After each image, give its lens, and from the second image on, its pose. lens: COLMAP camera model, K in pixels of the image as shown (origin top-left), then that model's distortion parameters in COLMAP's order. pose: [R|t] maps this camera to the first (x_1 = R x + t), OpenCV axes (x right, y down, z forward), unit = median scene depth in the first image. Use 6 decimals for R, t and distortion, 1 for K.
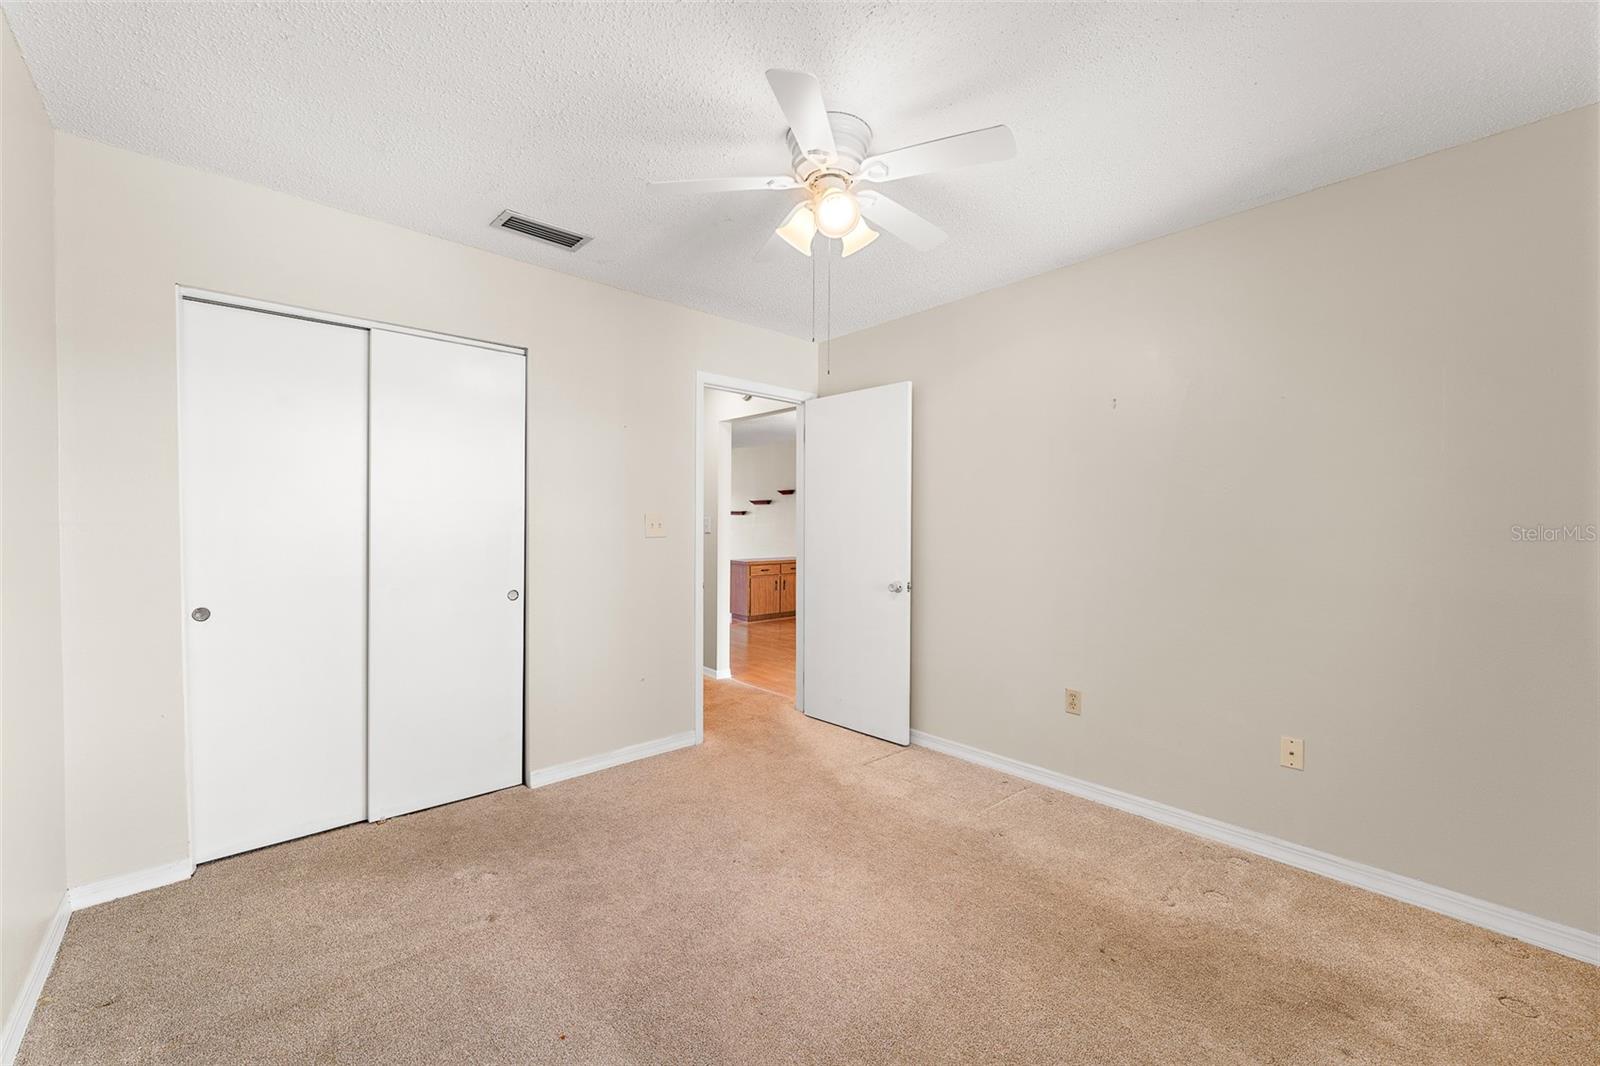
lens RADIAL K [[642.4, 0, 796.4], [0, 642.4, 527.5], [0, 0, 1]] dist [-0.003629, -0.000374]
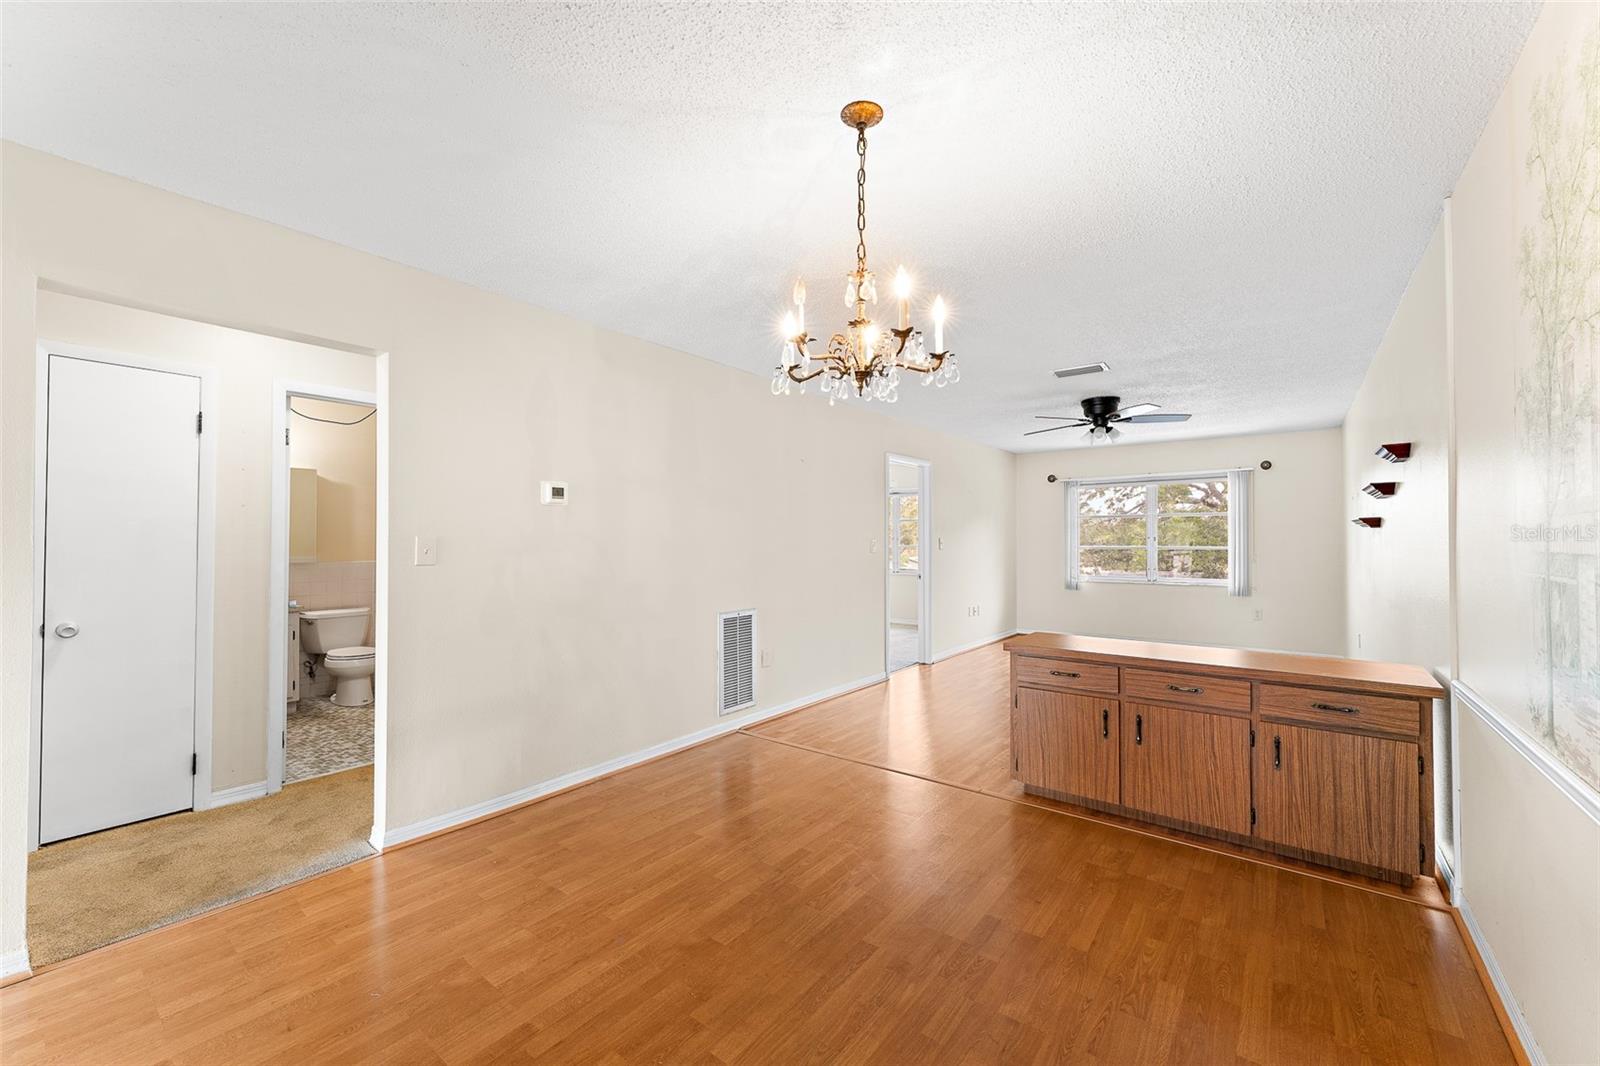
lens RADIAL K [[635.9, 0, 800.0], [0, 635.9, 533.0], [0, 0, 1]] dist [0.003448, 0.000037]
pose [[0.190159, -0.036309, -0.981082, 0.282847], [-0.006845, 0.999243, -0.038308, 0.000219], [0.981729, 0.014000, 0.189766, 0.773080]]
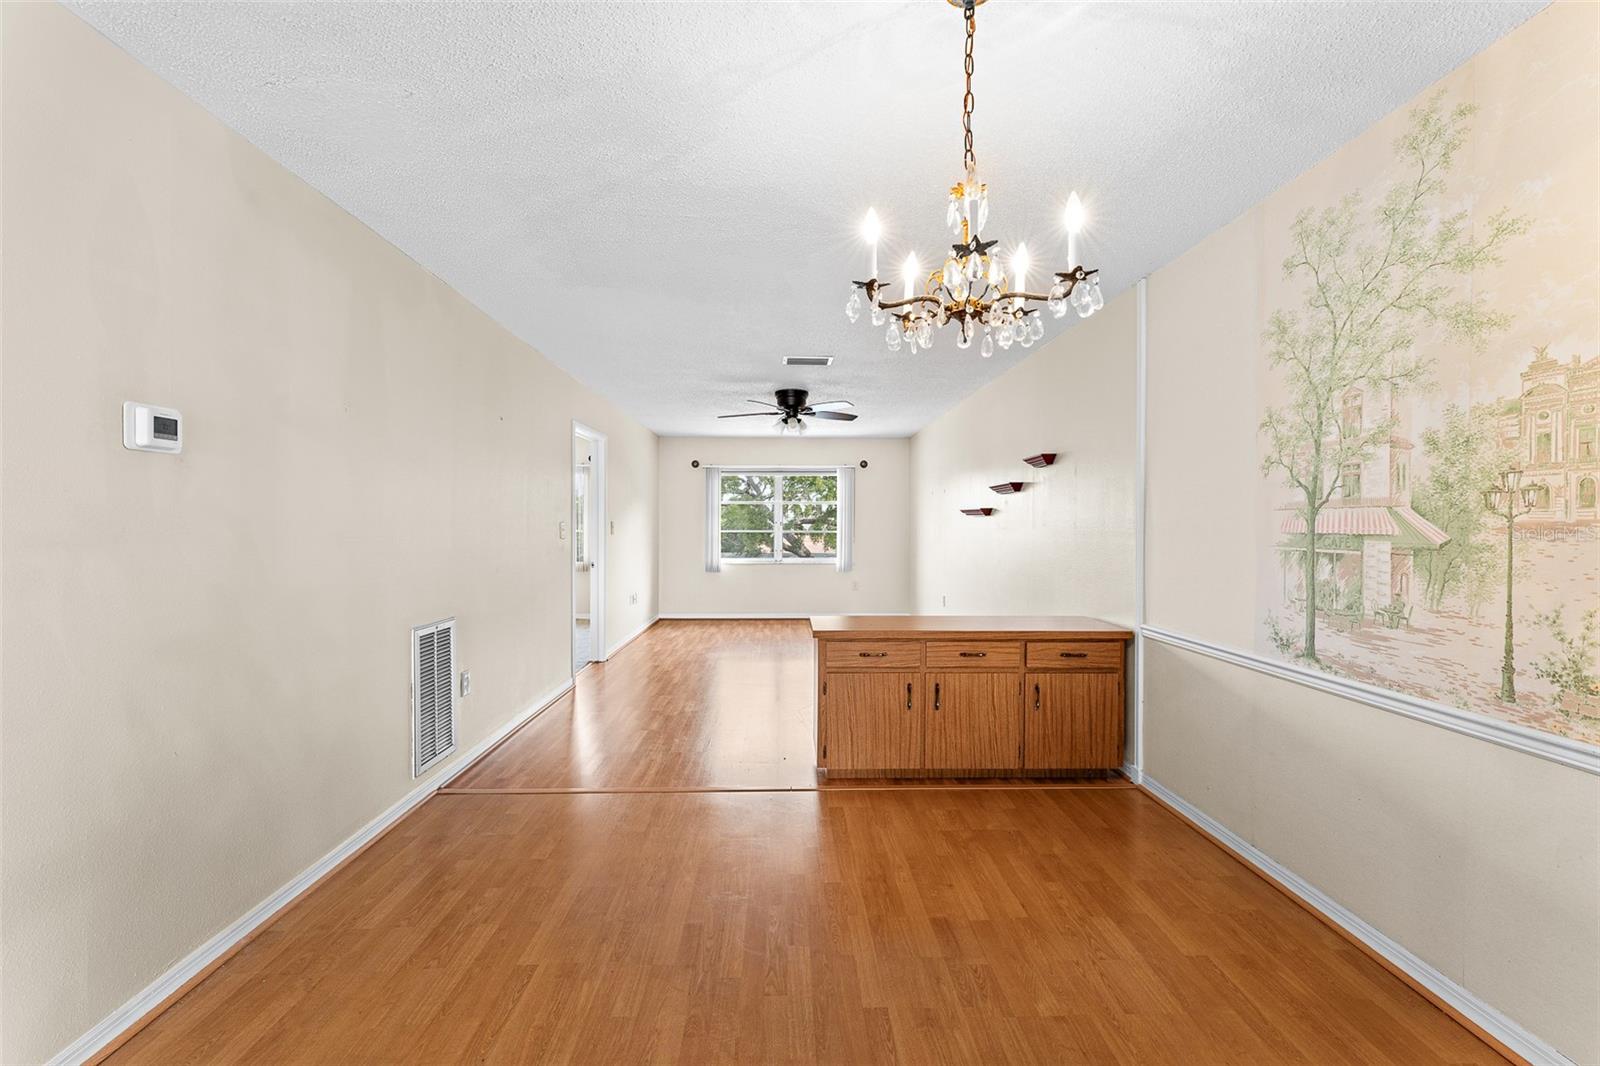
lens RADIAL K [[635.9, 0, 800.0], [0, 635.9, 533.0], [0, 0, 1]] dist [0.003448, 0.000037]
pose [[0.767240, -0.014806, -0.641189, 0.159538], [0.008007, 0.999877, -0.013507, -0.000811], [0.641310, 0.005229, 0.767264, 0.677798]]
